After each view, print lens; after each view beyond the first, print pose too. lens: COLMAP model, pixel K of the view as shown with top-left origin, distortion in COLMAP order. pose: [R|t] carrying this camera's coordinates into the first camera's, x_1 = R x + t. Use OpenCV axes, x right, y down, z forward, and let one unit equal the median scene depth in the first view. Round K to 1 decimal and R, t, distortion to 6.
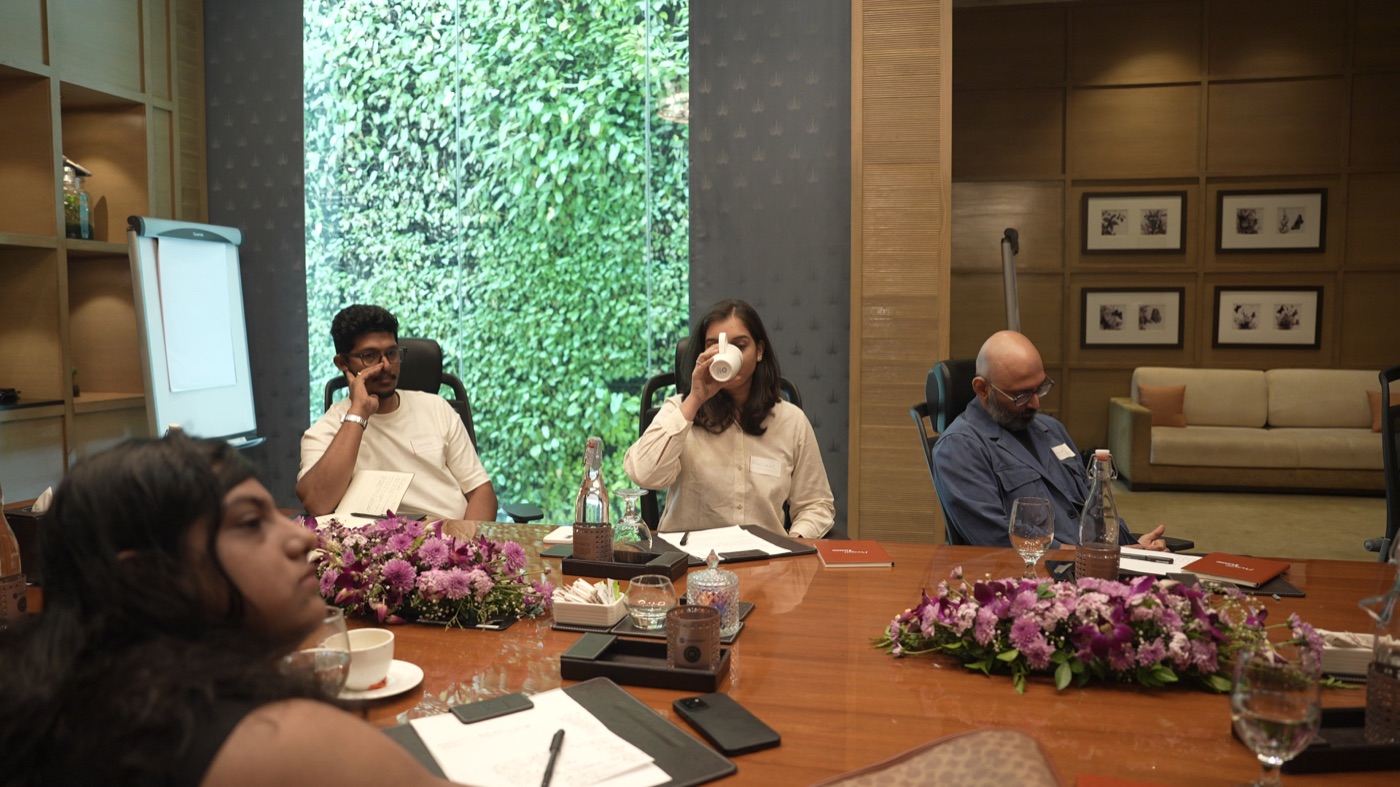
lens RADIAL K [[926.0, 0, 695.7], [0, 926.0, 401.0], [0, 0, 1]] dist [-0.108652, 0.071520]
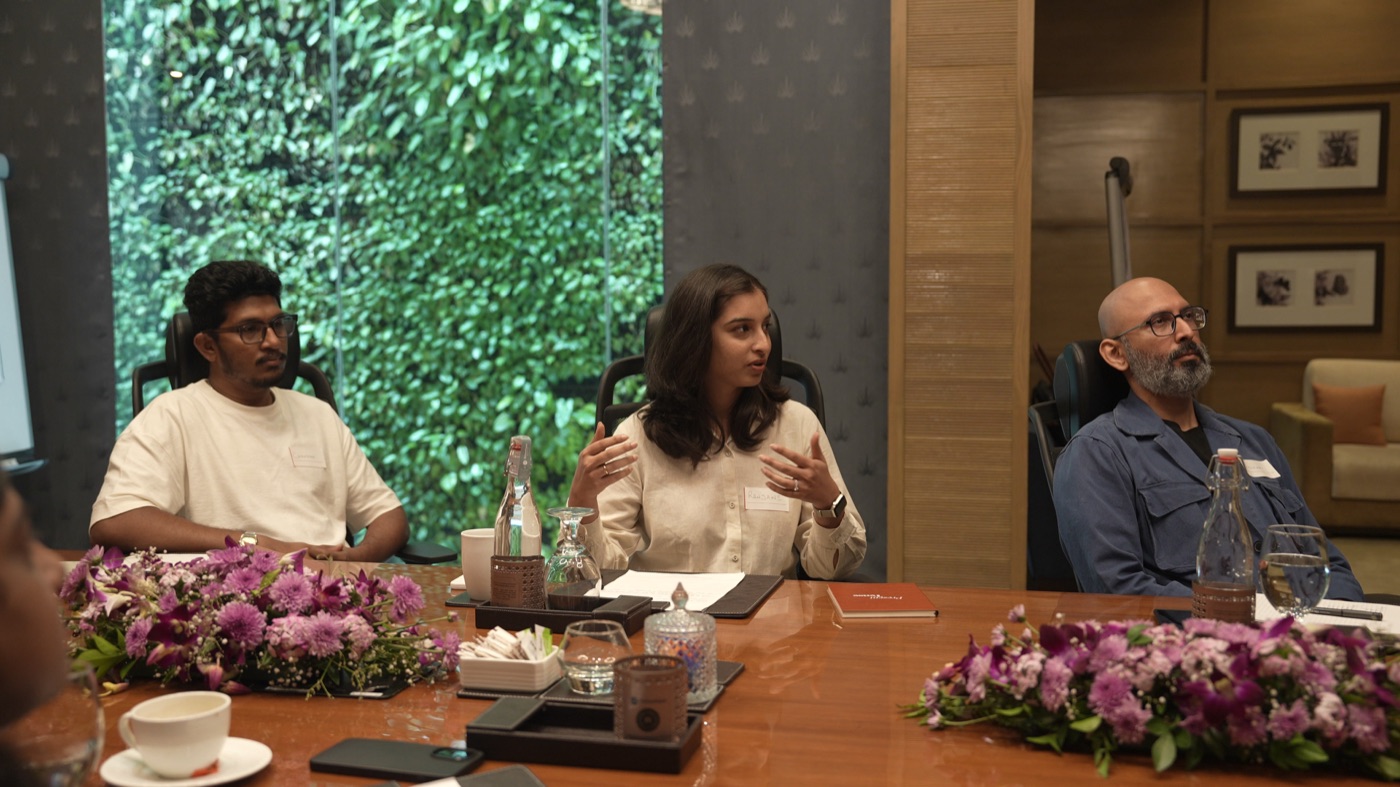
lens RADIAL K [[1322.7, 0, 700.4], [0, 1322.7, 406.6], [0, 0, 1]] dist [-0.010923, 0.098503]
pose [[0.999906, -0.001854, 0.013580, 0.004631], [0.001983, 0.999953, -0.009494, 0.007311], [-0.013562, 0.009520, 0.999863, -0.009190]]
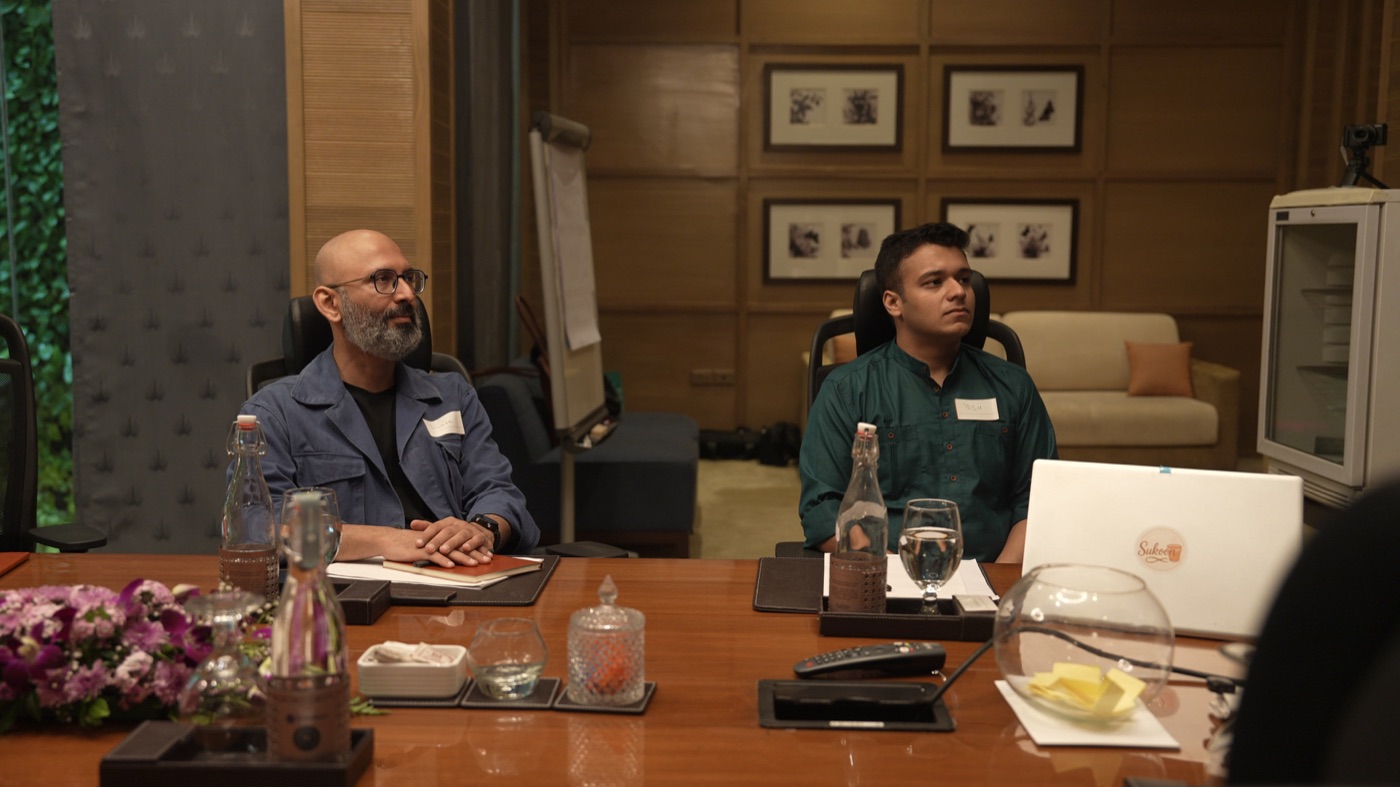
lens RADIAL K [[1382.6, 0, 706.2], [0, 1382.6, 388.3], [0, 0, 1]] dist [-0.005707, 0.095759]
pose [[0.975809, -0.012277, 0.218281, 0.140932], [0.008613, 0.999806, 0.017730, 0.003770], [-0.218456, -0.015421, 0.975725, -0.043826]]
